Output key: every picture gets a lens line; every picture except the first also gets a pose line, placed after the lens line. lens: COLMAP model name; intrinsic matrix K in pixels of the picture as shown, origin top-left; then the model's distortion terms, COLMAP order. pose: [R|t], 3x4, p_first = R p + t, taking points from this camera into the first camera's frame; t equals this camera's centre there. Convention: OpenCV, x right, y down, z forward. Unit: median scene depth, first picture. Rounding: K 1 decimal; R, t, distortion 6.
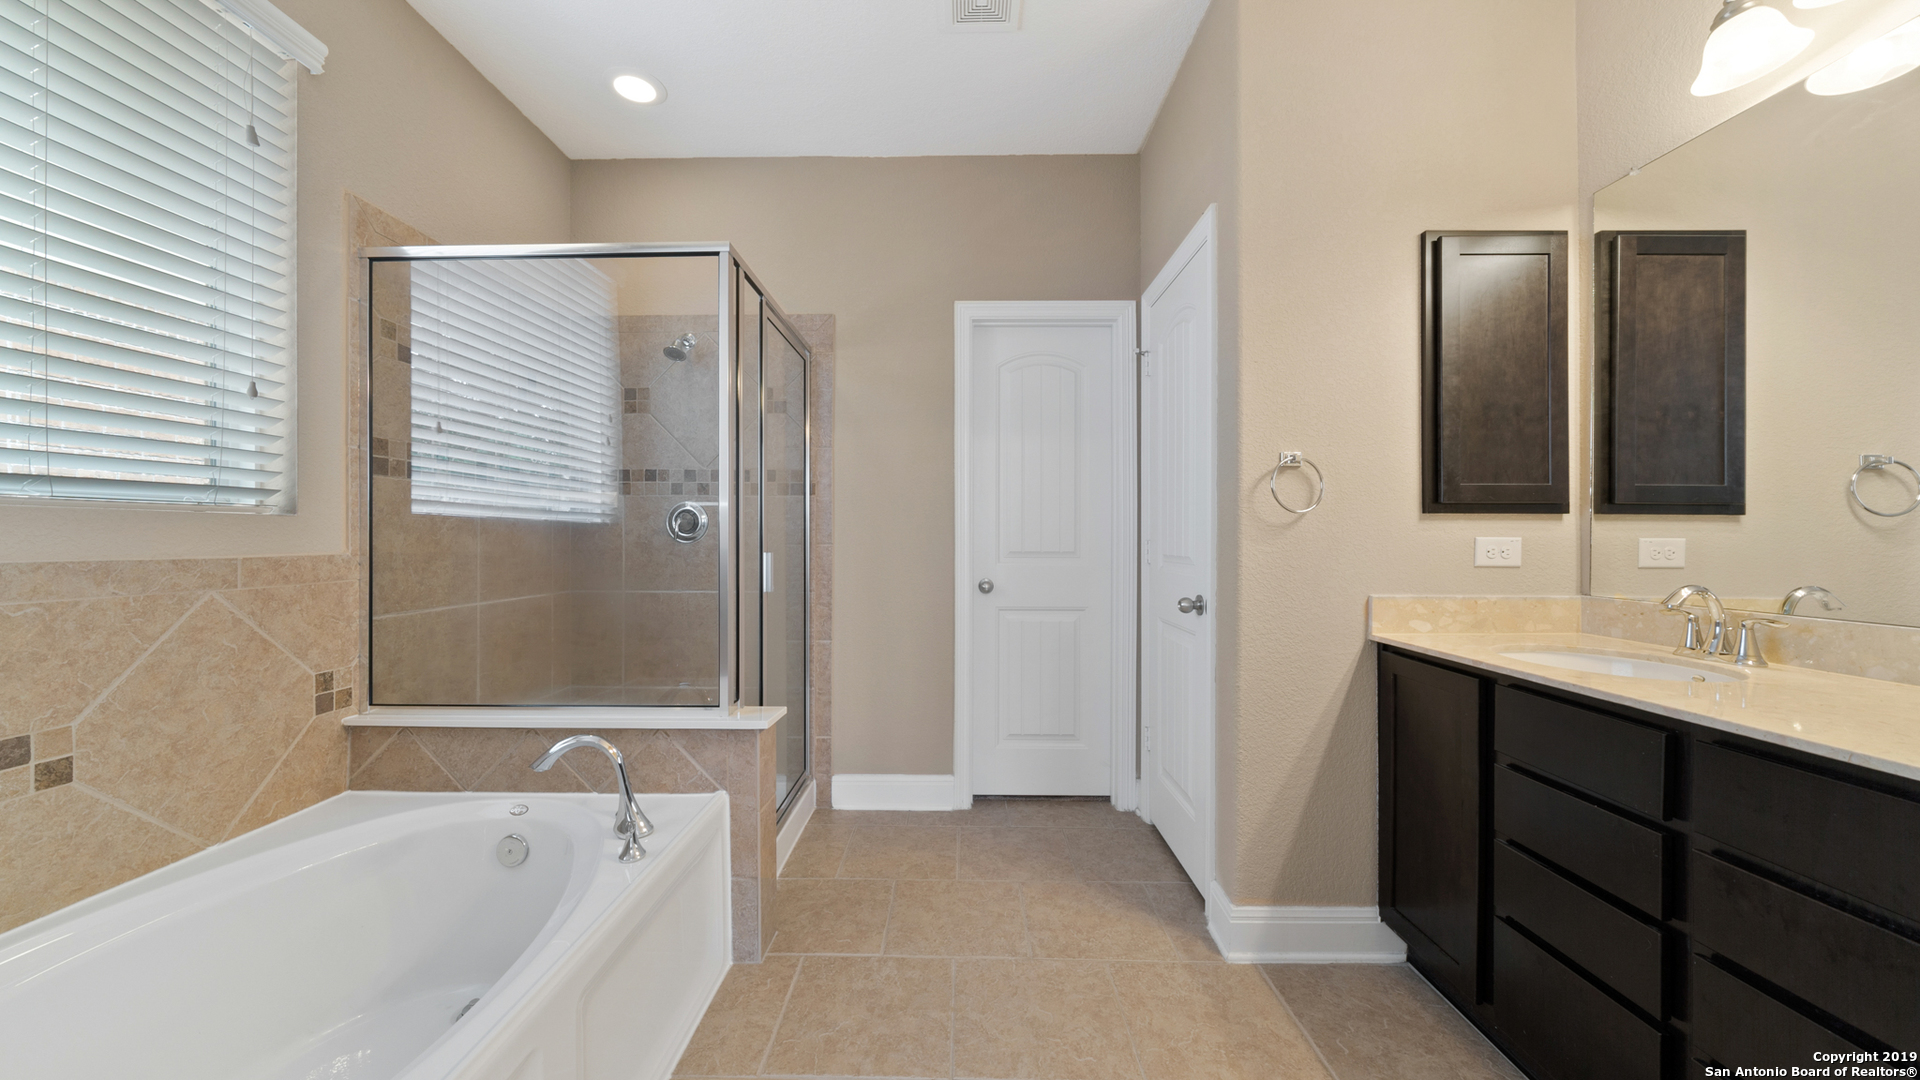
lens RADIAL K [[655.7, 0, 955.2], [0, 655.7, 540.7], [0, 0, 1]] dist [-0.003917, 0.000260]
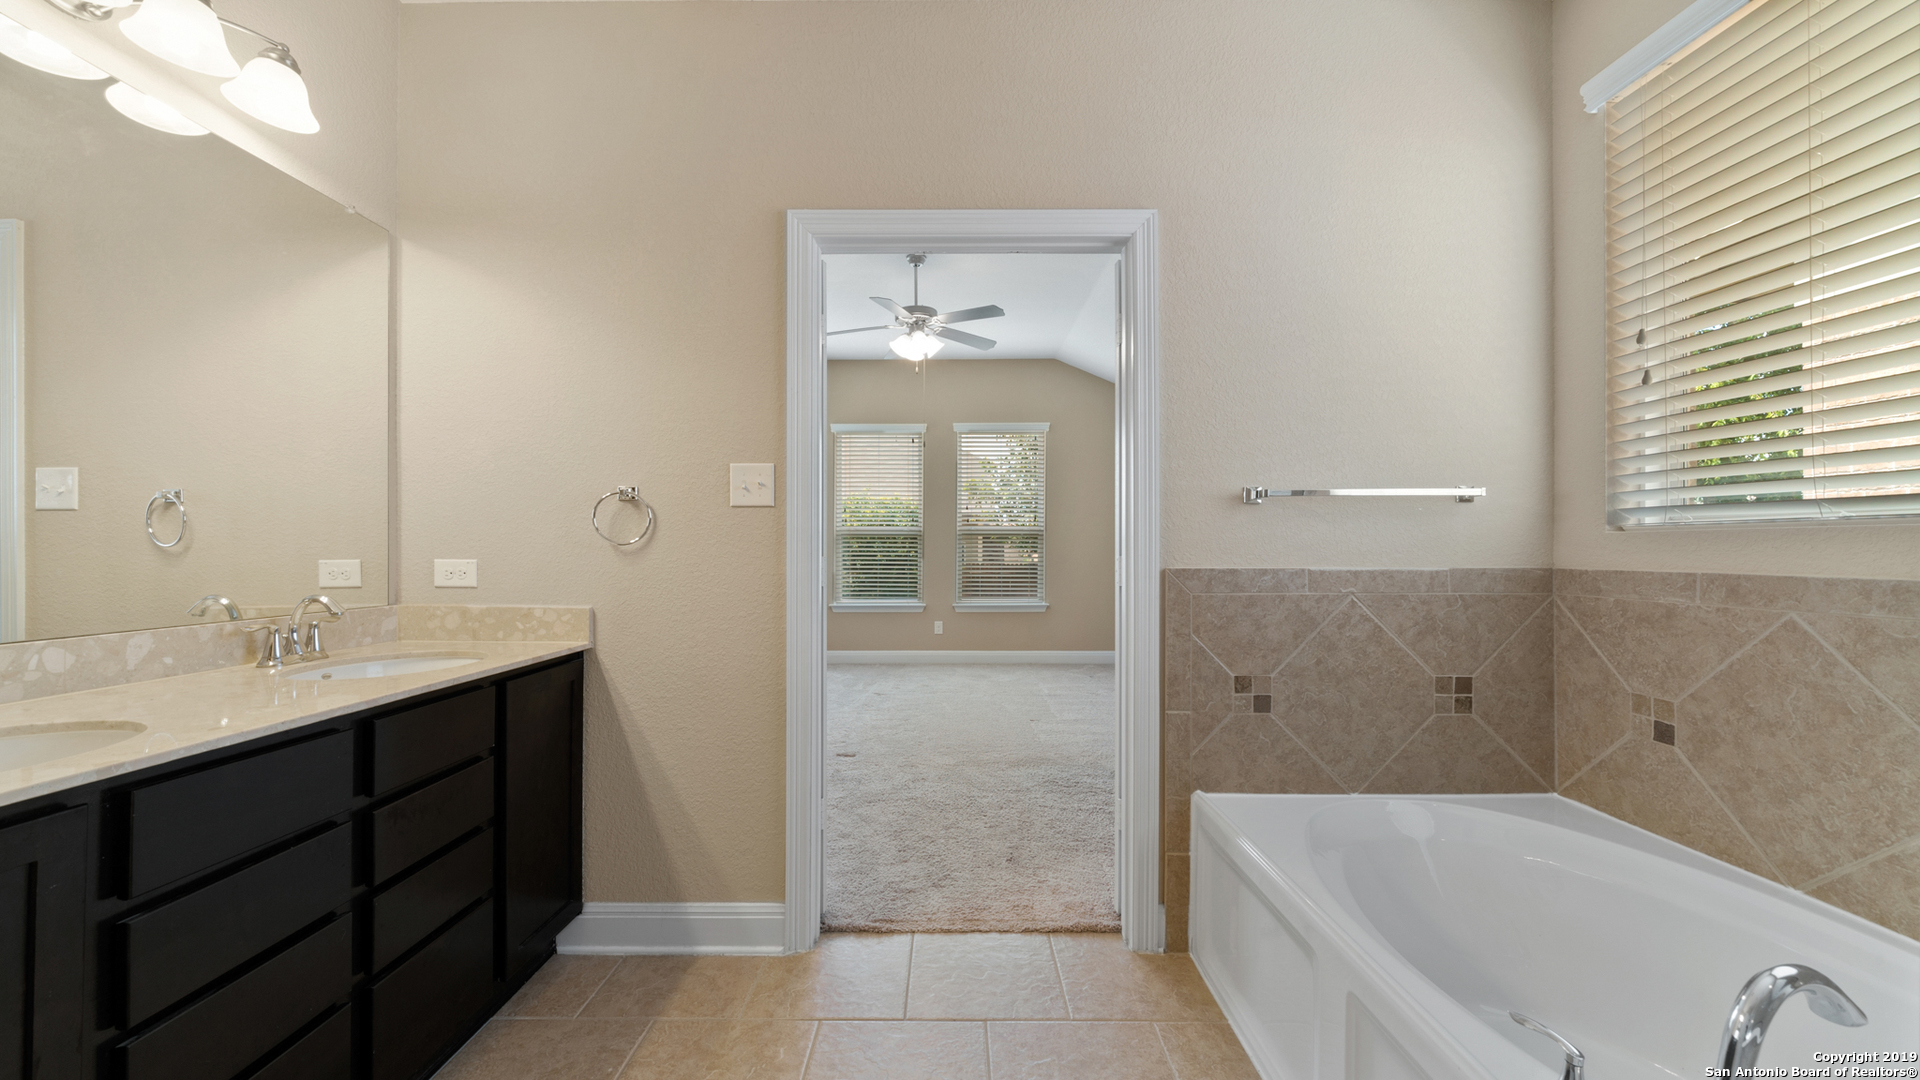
lens RADIAL K [[716.9, 0, 946.8], [0, 716.9, 543.2], [0, 0, 1]] dist [-0.000466, -0.000328]
pose [[-0.999998, 0.000208, -0.002175, 0.027634], [0.000217, 0.999992, -0.003994, -0.014828], [0.002174, -0.003994, -0.999990, 1.353754]]
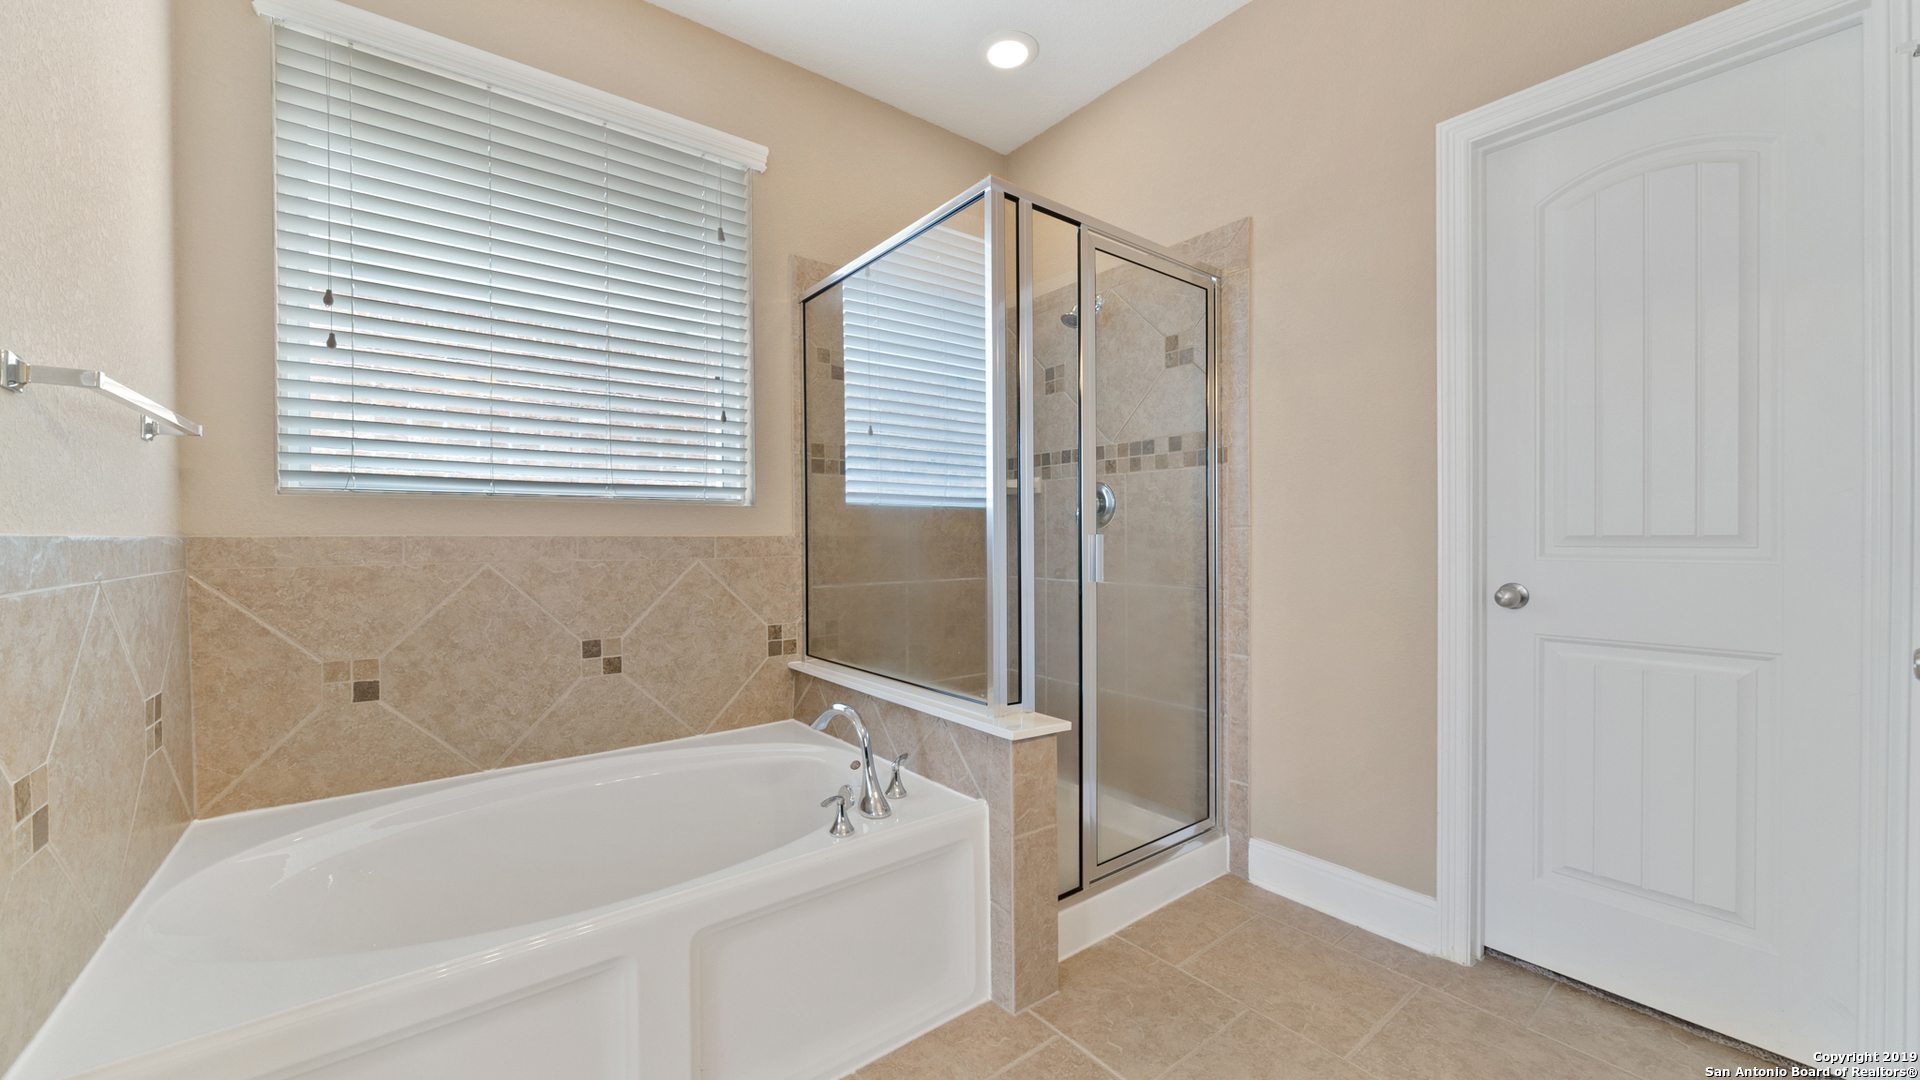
lens RADIAL K [[716.9, 0, 957.3], [0, 716.9, 544.7], [0, 0, 1]] dist [-0.000466, -0.000328]
pose [[0.628103, 0.003637, -0.778121, 0.376569], [0.003423, 0.999966, 0.007437, 0.028767], [0.778122, -0.007335, 0.628070, 0.364426]]
